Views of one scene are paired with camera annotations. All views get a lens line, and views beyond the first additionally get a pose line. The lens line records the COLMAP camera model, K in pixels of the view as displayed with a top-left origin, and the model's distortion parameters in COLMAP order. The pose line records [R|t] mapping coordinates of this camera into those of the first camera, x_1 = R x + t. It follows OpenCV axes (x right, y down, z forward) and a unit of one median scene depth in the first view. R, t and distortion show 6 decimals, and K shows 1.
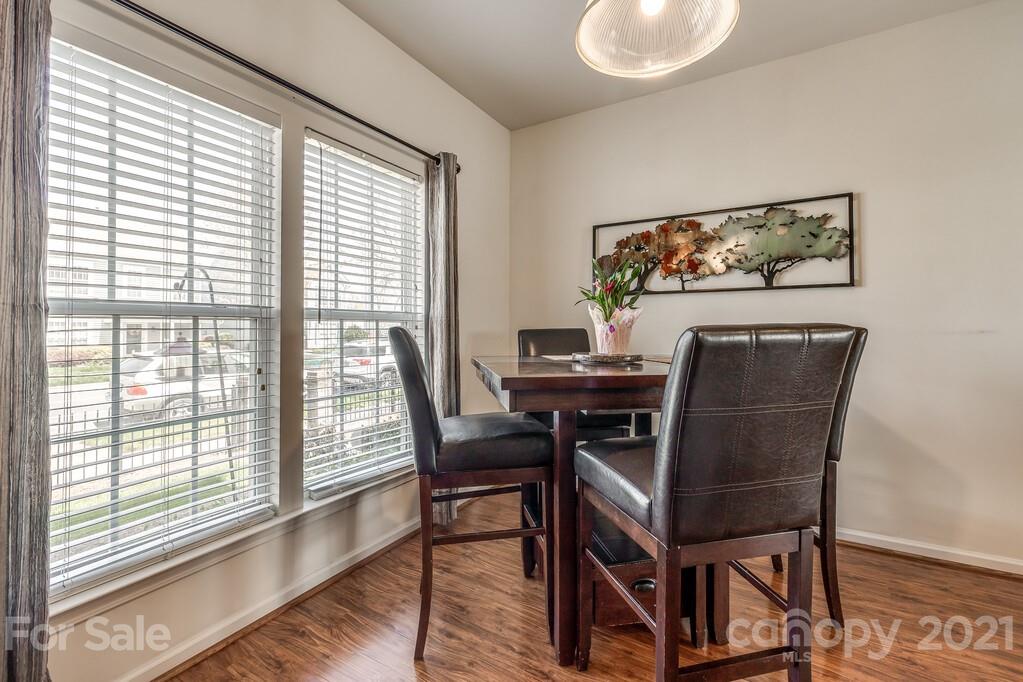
lens RADIAL K [[437.5, 0, 510.9], [0, 437.5, 320.9], [0, 0, 1]] dist [-0.000016, 0.000010]
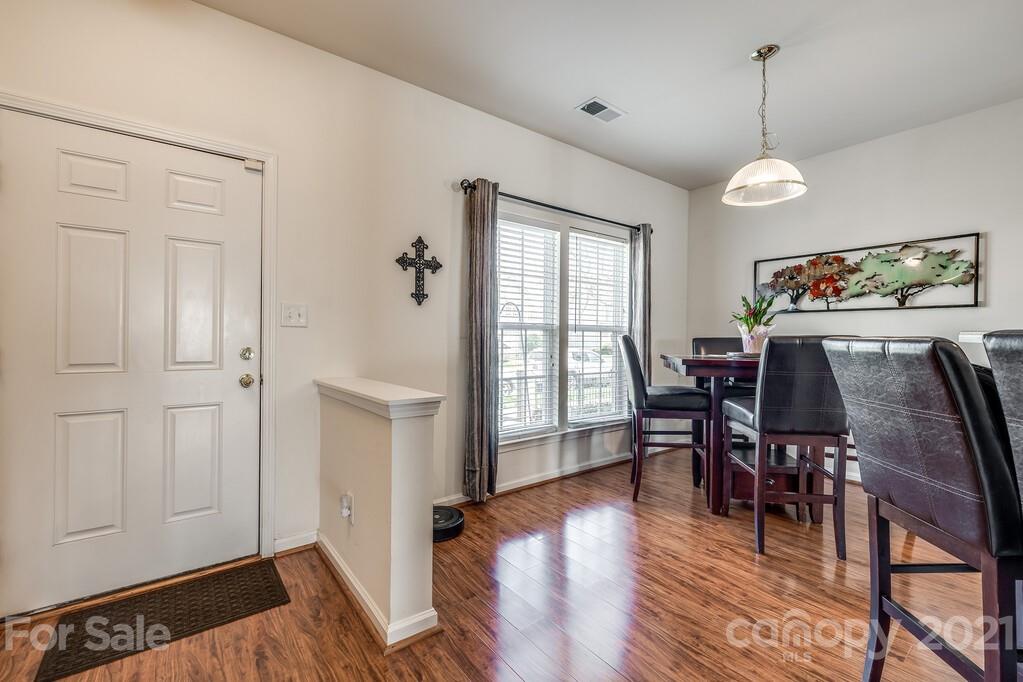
lens RADIAL K [[438.9, 0, 514.6], [0, 438.9, 342.0], [0, 0, 1]] dist [-0.001564, -0.000404]
pose [[0.930468, 0.015762, -0.366034, 0.000576], [-0.005668, 0.999574, 0.028635, -0.005890], [0.366329, -0.024569, 0.930161, -0.652870]]
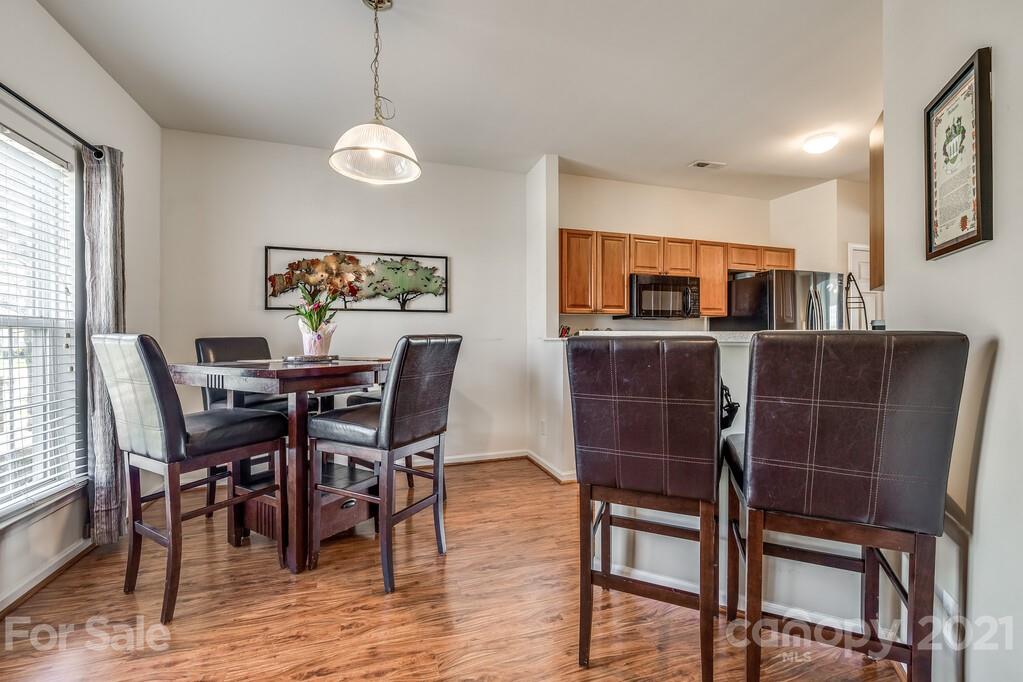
lens RADIAL K [[429.8, 0, 513.4], [0, 429.8, 337.9], [0, 0, 1]] dist [0.000743, 0.000160]
pose [[0.648136, 0.001409, 0.761523, -0.300950], [-0.013729, 0.999857, 0.009835, -0.001144], [-0.761401, -0.016829, 0.648063, -0.258951]]
